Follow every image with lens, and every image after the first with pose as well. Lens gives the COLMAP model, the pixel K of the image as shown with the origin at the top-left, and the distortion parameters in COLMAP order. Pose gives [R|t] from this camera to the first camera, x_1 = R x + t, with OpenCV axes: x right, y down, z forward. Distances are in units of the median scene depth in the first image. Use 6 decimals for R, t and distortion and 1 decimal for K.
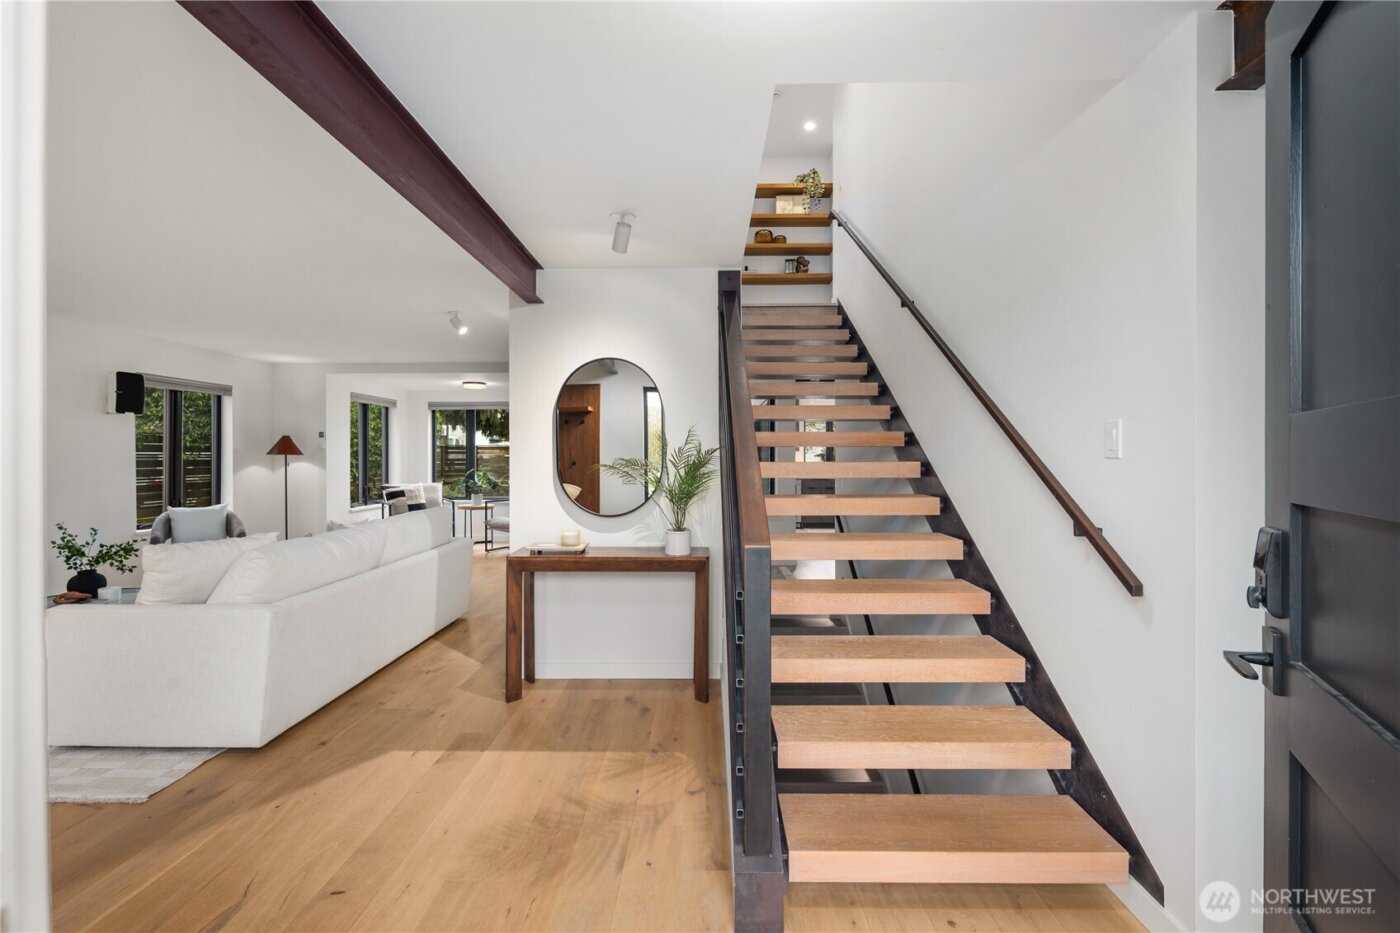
lens RADIAL K [[624.3, 0, 702.8], [0, 624.3, 461.0], [0, 0, 1]] dist [0.000807, -0.000948]
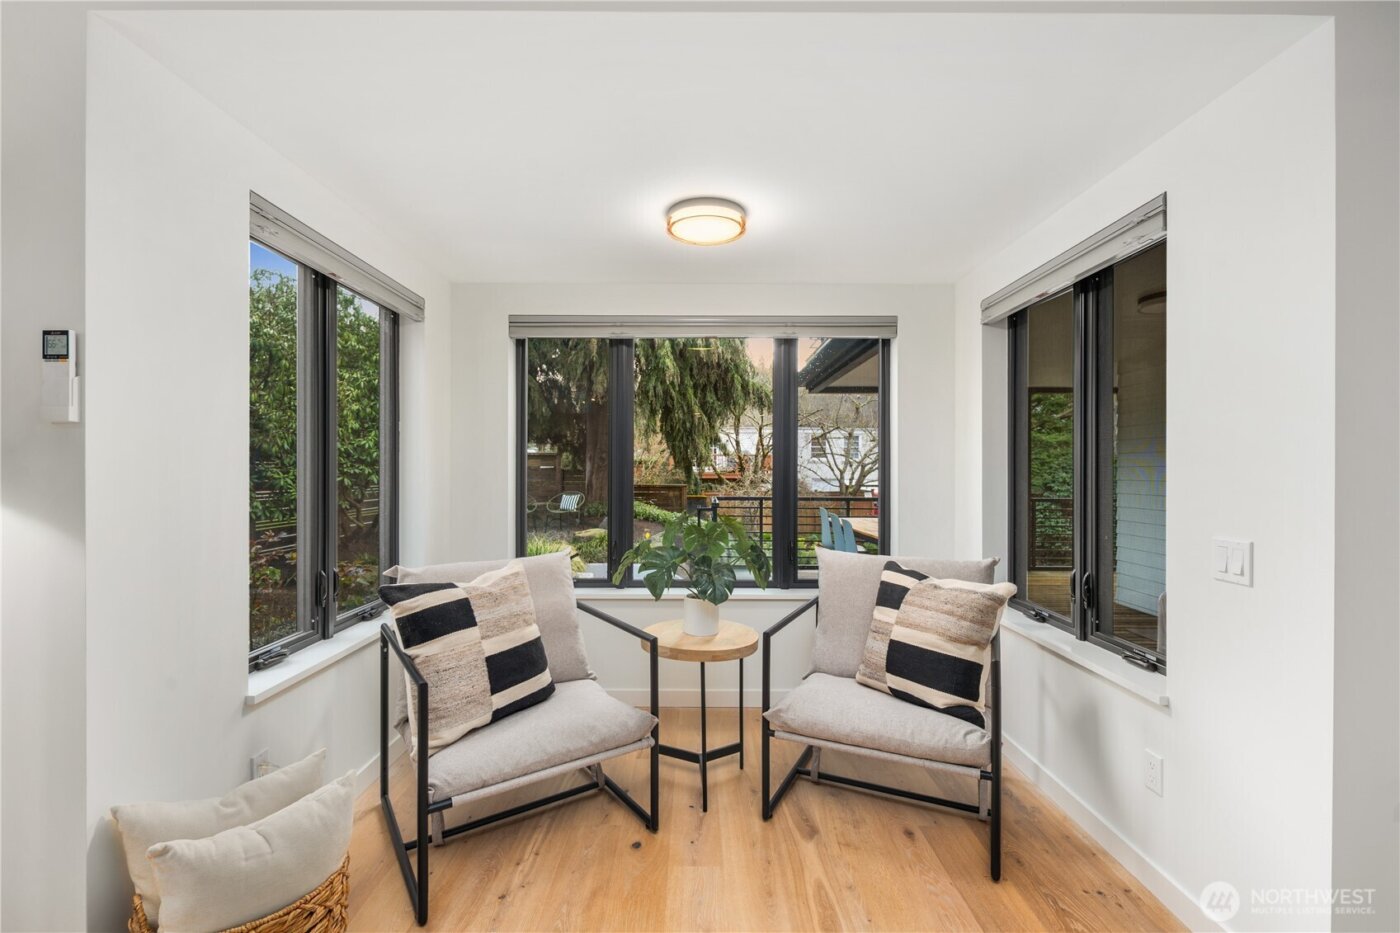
lens RADIAL K [[624.3, 0, 694.1], [0, 624.3, 468.9], [0, 0, 1]] dist [0.000807, -0.000948]
pose [[0.999959, 0.004438, 0.007889, -0.371839], [-0.004397, 0.999977, -0.005226, -0.005384], [-0.007912, 0.005191, 0.999955, 0.710820]]
